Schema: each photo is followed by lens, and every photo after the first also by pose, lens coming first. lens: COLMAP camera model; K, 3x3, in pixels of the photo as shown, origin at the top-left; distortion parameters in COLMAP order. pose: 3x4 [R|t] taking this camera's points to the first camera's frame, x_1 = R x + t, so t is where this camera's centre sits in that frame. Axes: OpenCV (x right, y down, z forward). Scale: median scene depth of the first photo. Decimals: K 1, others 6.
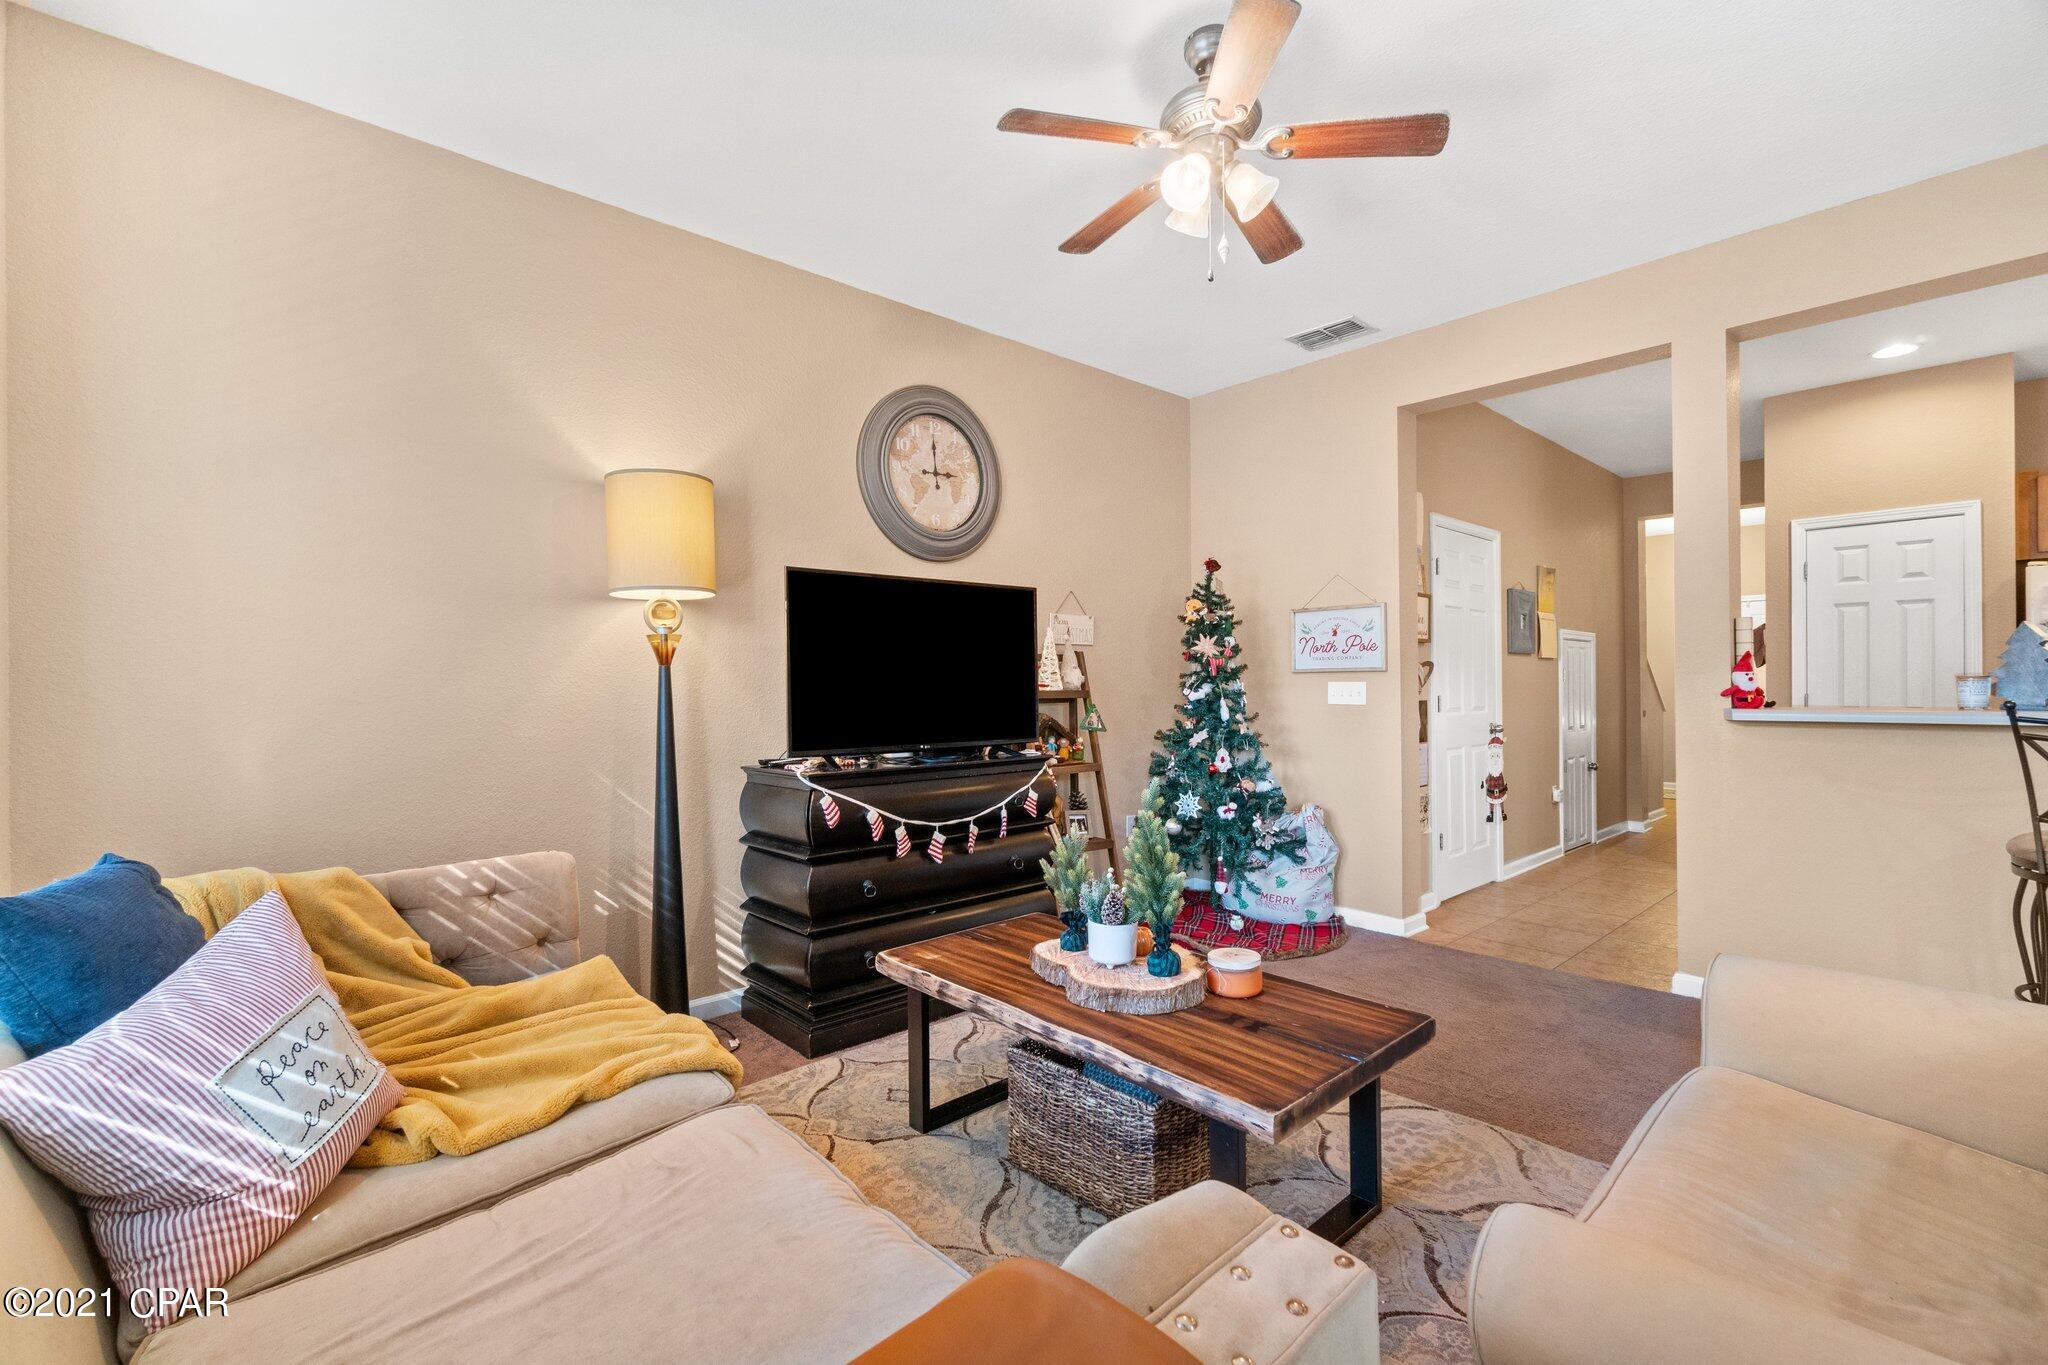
lens RADIAL K [[881.7, 0, 1024.5], [0, 881.7, 683.5], [0, 0, 1]] dist [0.000259, 0.001072]
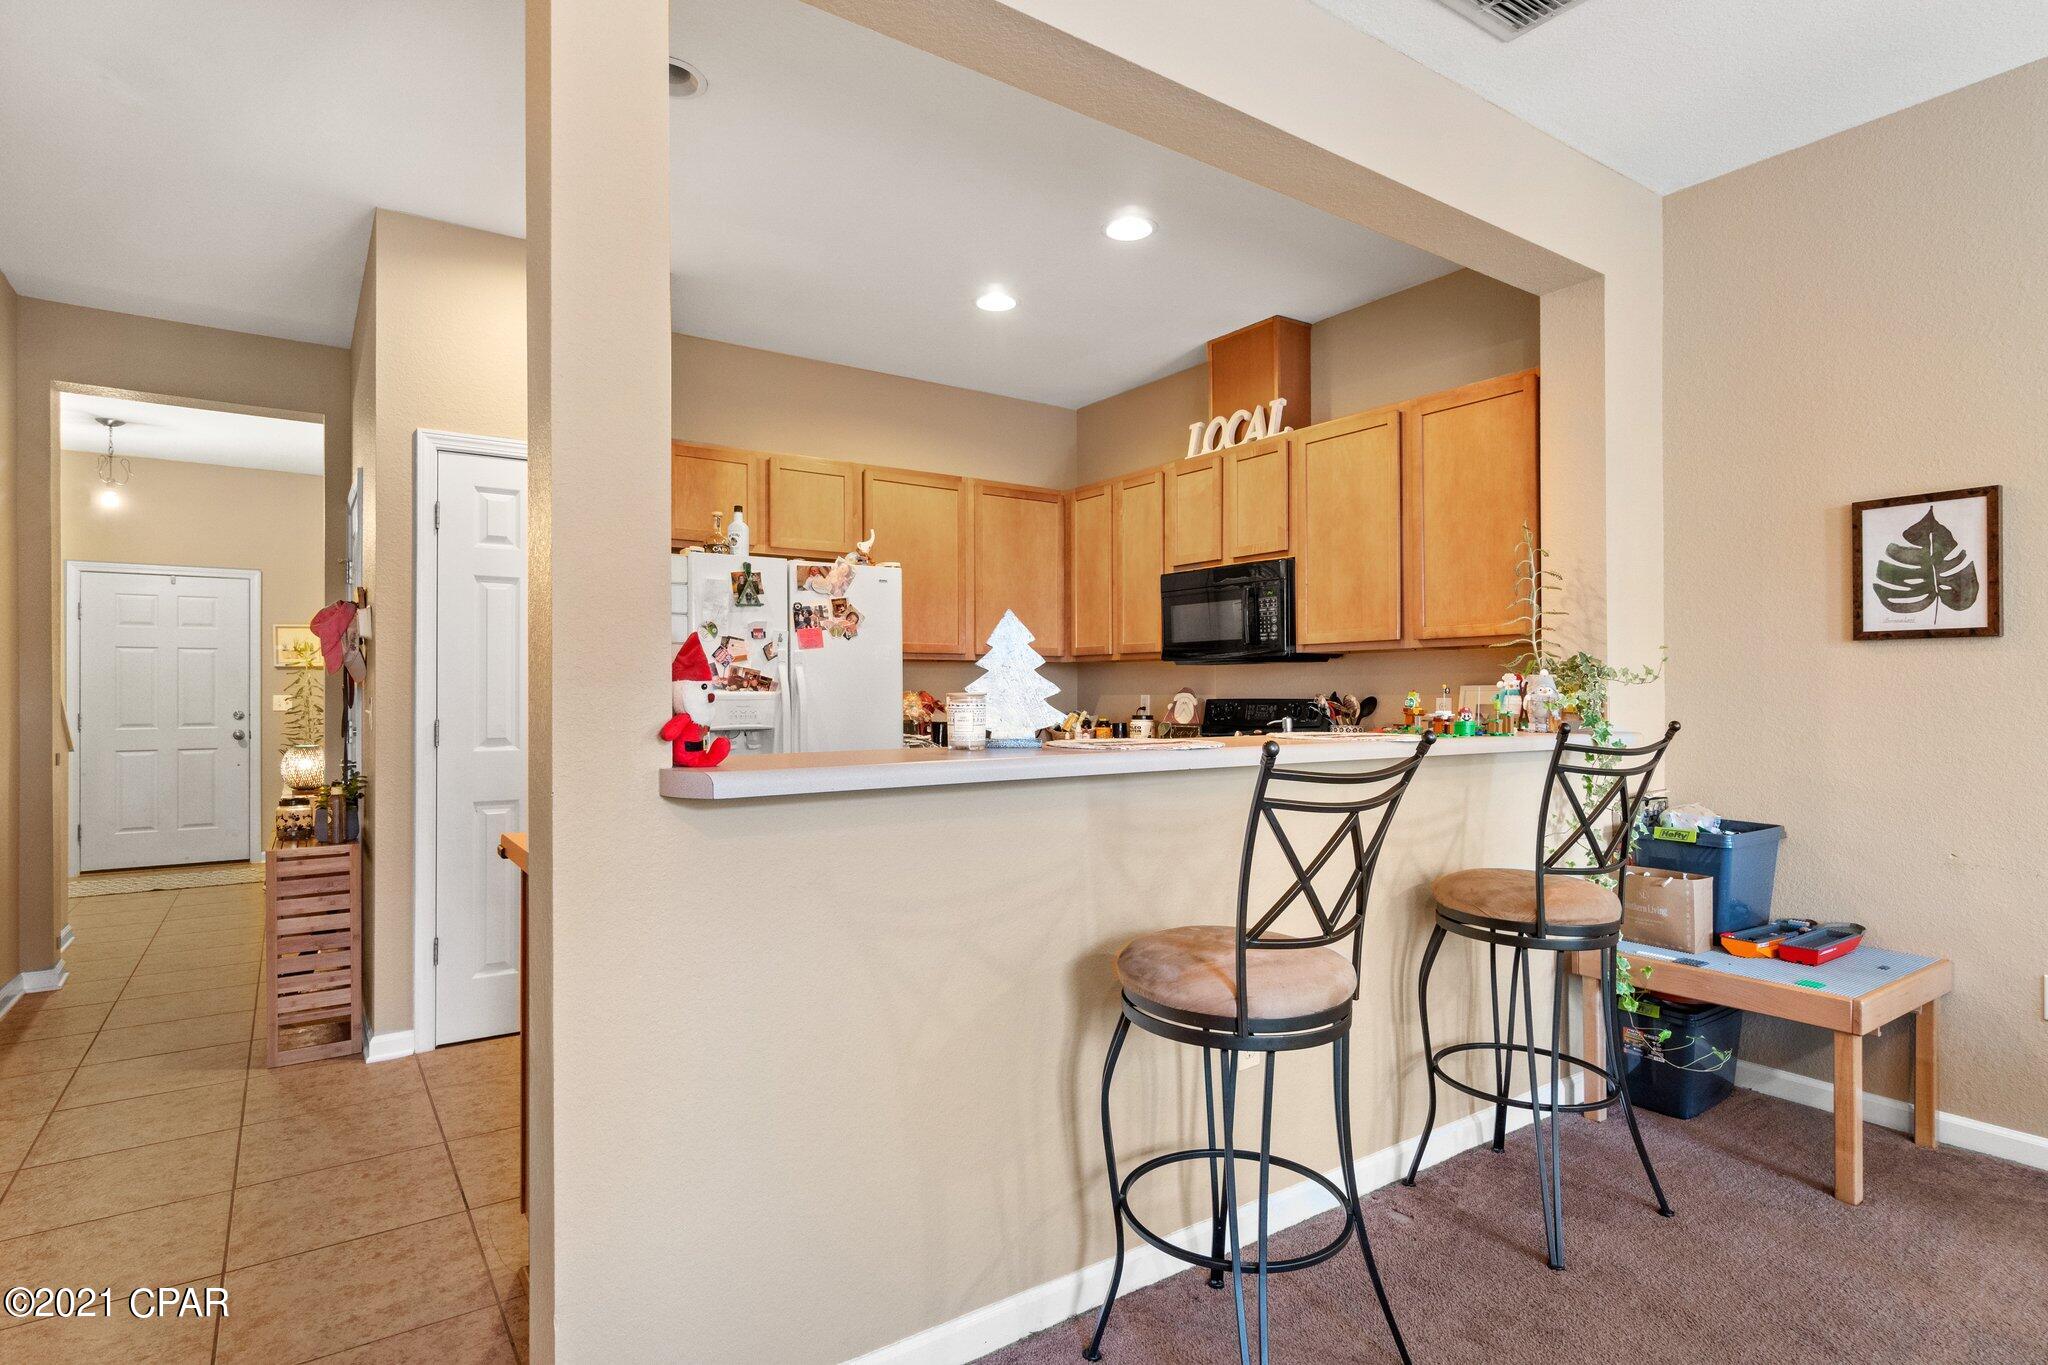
lens RADIAL K [[1058.3, 0, 1026.7], [0, 1058.3, 691.1], [0, 0, 1]] dist [-0.001772, 0.000317]
pose [[0.120952, 0.005414, 0.992644, 0.281719], [-0.000008, 0.999985, -0.005453, -0.004977], [-0.992658, 0.000652, 0.120950, 0.669514]]
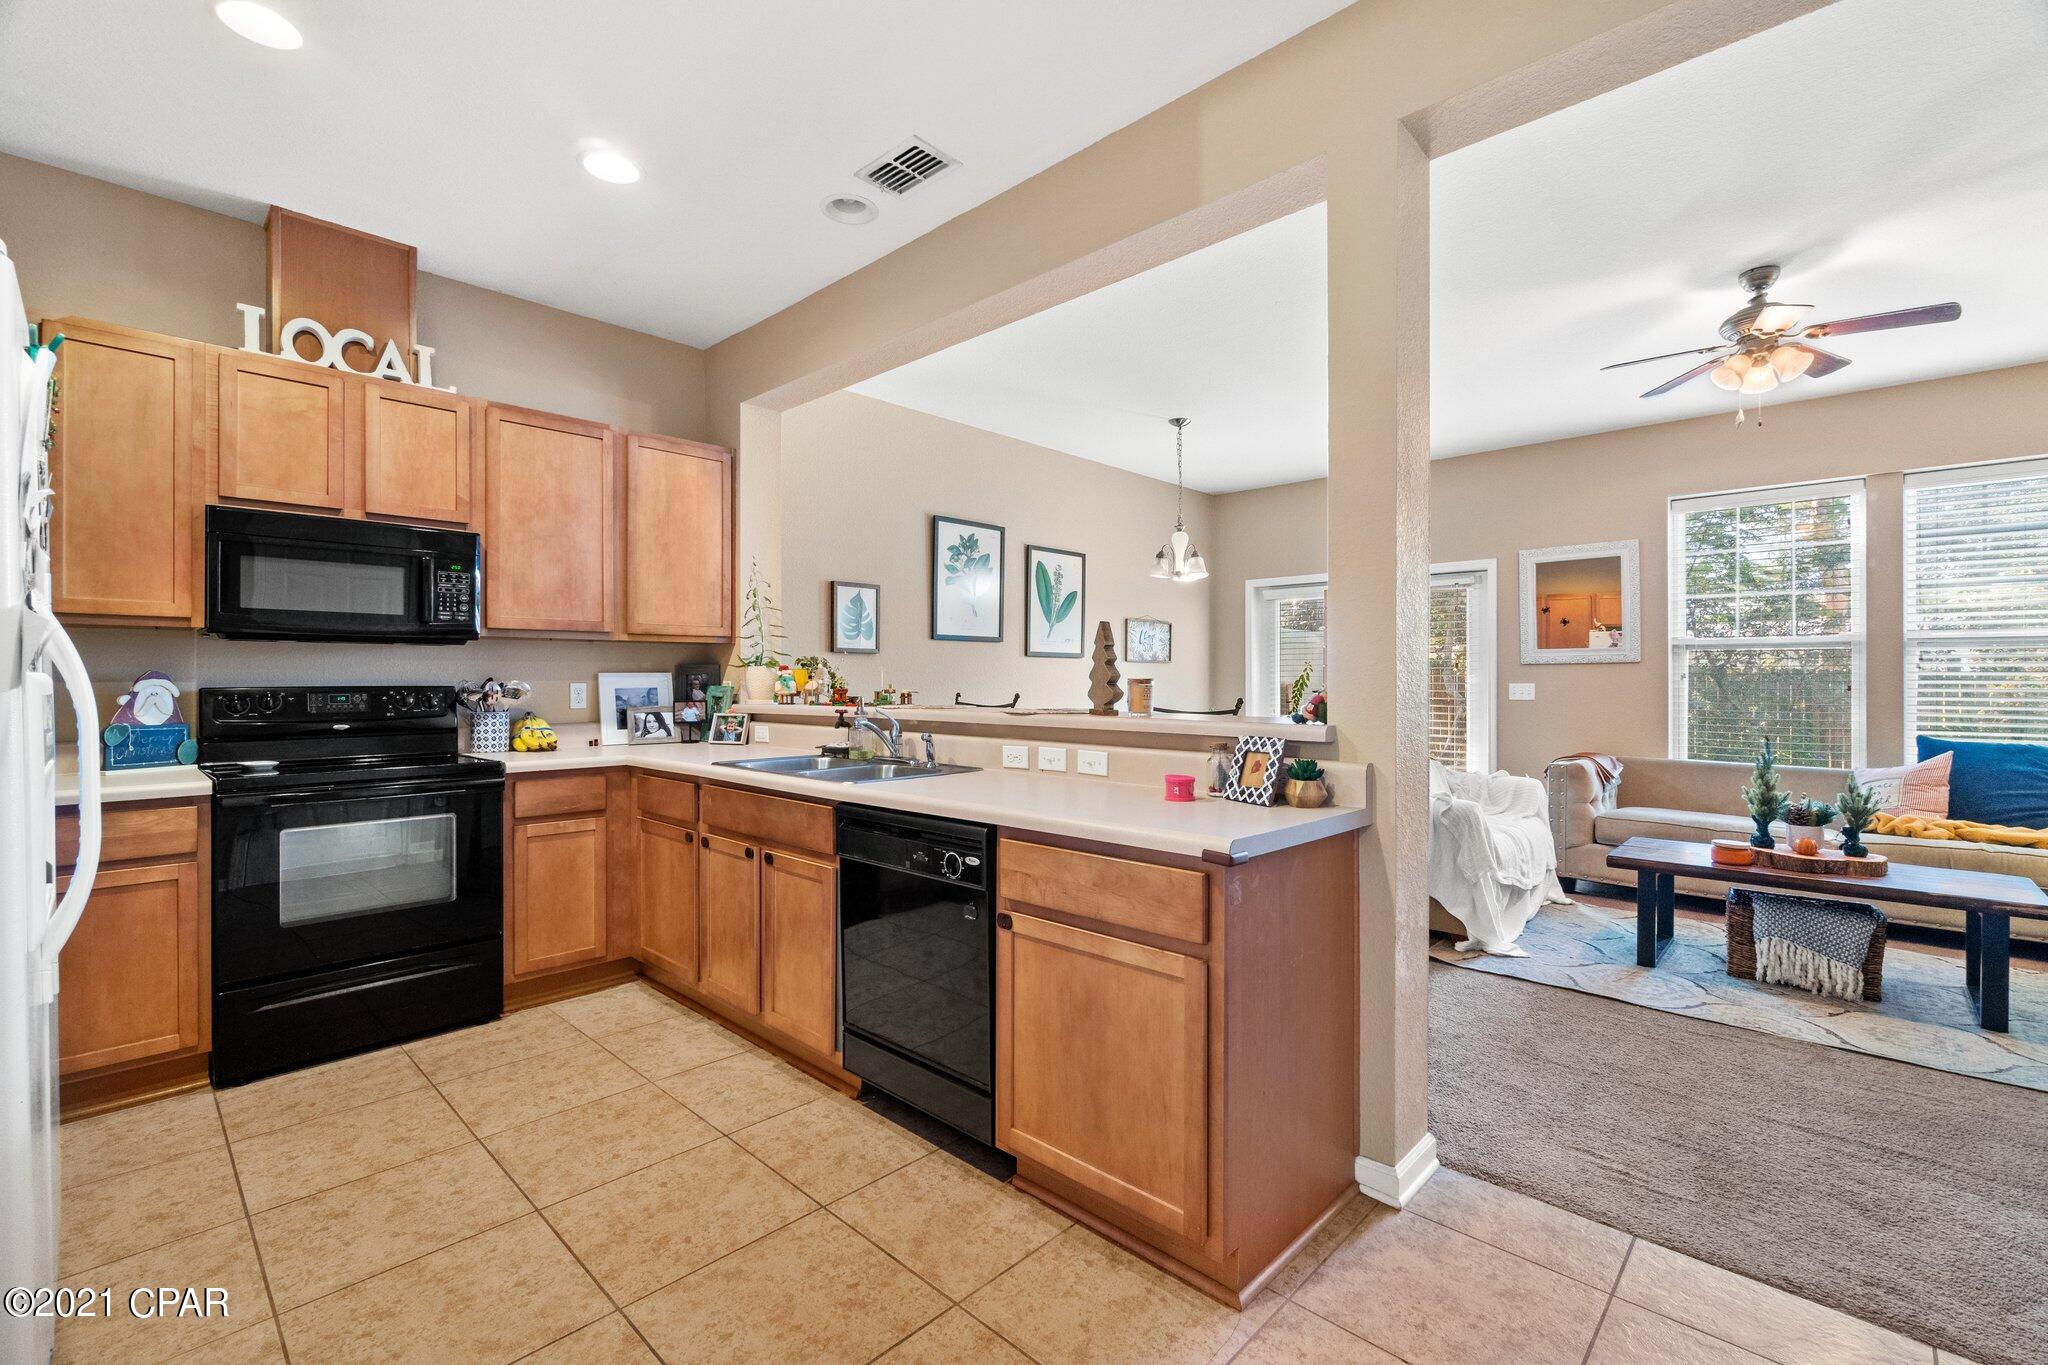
lens RADIAL K [[881.7, 0, 1034.1], [0, 881.7, 672.9], [0, 0, 1]] dist [0.000259, 0.001072]
pose [[-0.995869, 0.004575, -0.090690, 0.974219], [0.005270, 0.999959, -0.007424, -0.005679], [0.090652, -0.007871, -0.995852, 1.455256]]
